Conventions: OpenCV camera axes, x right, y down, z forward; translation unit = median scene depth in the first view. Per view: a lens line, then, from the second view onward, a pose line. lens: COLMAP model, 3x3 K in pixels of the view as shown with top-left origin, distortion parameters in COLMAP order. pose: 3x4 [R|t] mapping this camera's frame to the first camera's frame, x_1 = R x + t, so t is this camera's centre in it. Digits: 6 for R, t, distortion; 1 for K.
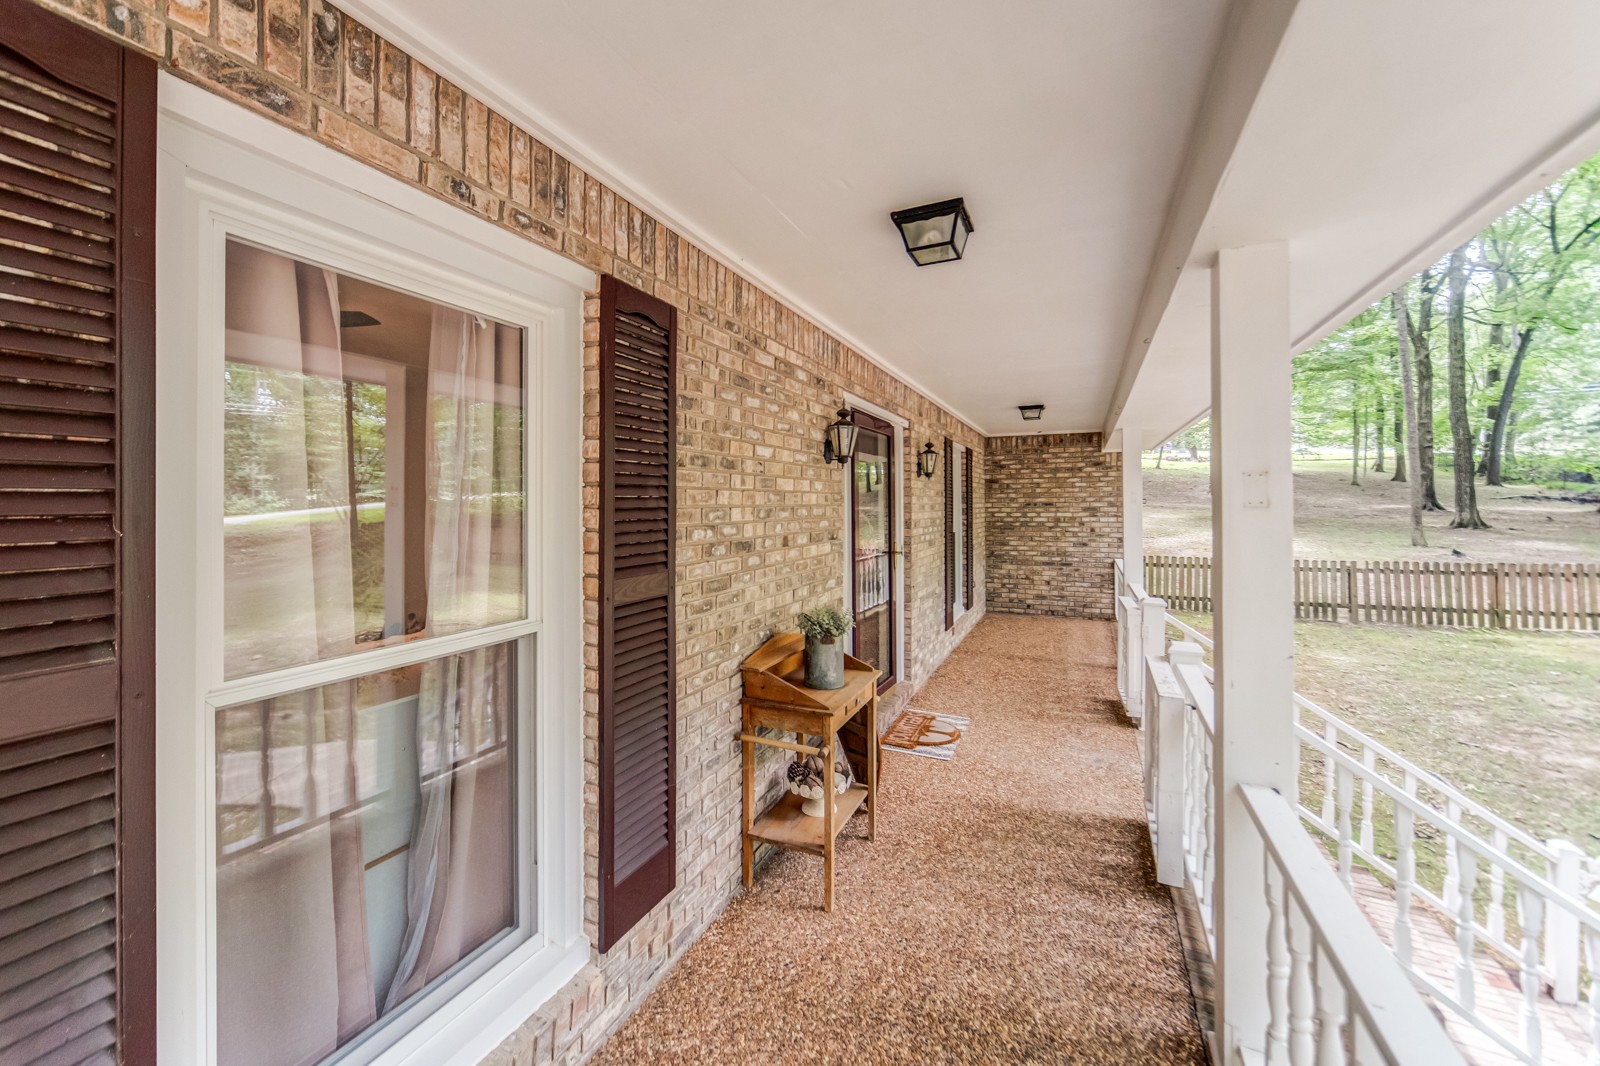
lens RADIAL K [[646.2, 0, 711.4], [0, 646.2, 501.5], [0, 0, 1]] dist [-0.001204, 0.000208]
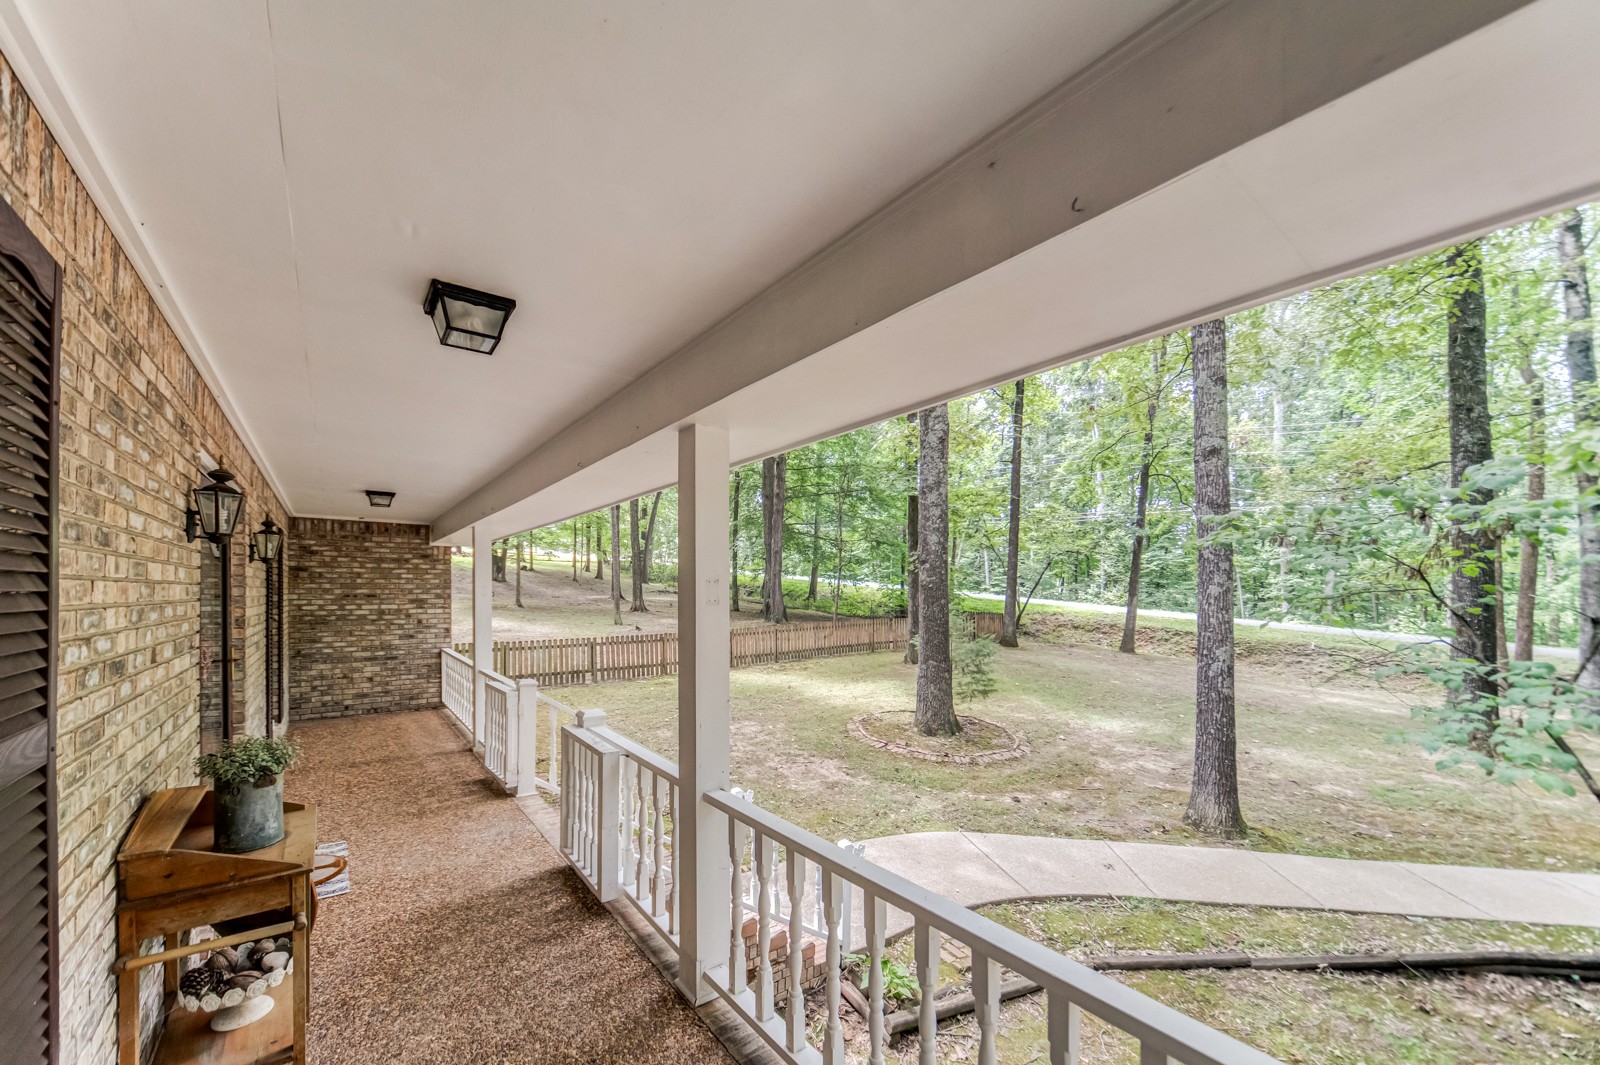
lens RADIAL K [[651.9, 0, 798.7], [0, 651.9, 594.8], [0, 0, 1]] dist [0.000426, 0.000755]
pose [[0.406152, 0.001996, 0.913804, -0.101808], [-0.007502, 0.999971, 0.001151, -0.003358], [-0.913775, -0.007323, 0.406155, 0.047961]]
